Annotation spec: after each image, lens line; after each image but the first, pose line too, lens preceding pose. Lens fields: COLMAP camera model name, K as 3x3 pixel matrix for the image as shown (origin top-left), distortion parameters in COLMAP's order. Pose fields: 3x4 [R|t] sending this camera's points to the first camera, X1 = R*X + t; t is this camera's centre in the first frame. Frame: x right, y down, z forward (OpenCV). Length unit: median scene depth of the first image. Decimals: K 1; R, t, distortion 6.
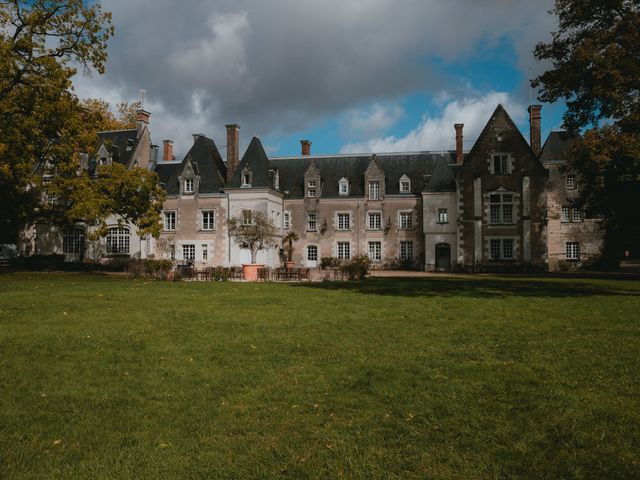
lens RADIAL K [[852.5, 0, 319.7], [0, 852.5, 241.5], [0, 0, 1]] dist [0.022063, 0.000000]
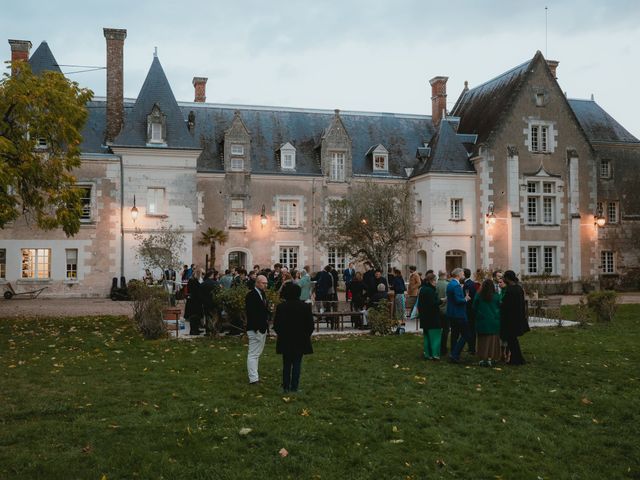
lens RADIAL K [[852.5, 0, 320.2], [0, 852.5, 238.8], [0, 0, 1]] dist [0.022063, 0.000000]
pose [[0.841474, 0.015504, 0.540074, -0.311367], [-0.013471, 0.999880, -0.007715, -0.000643], [-0.540129, -0.000783, 0.841582, 0.510583]]
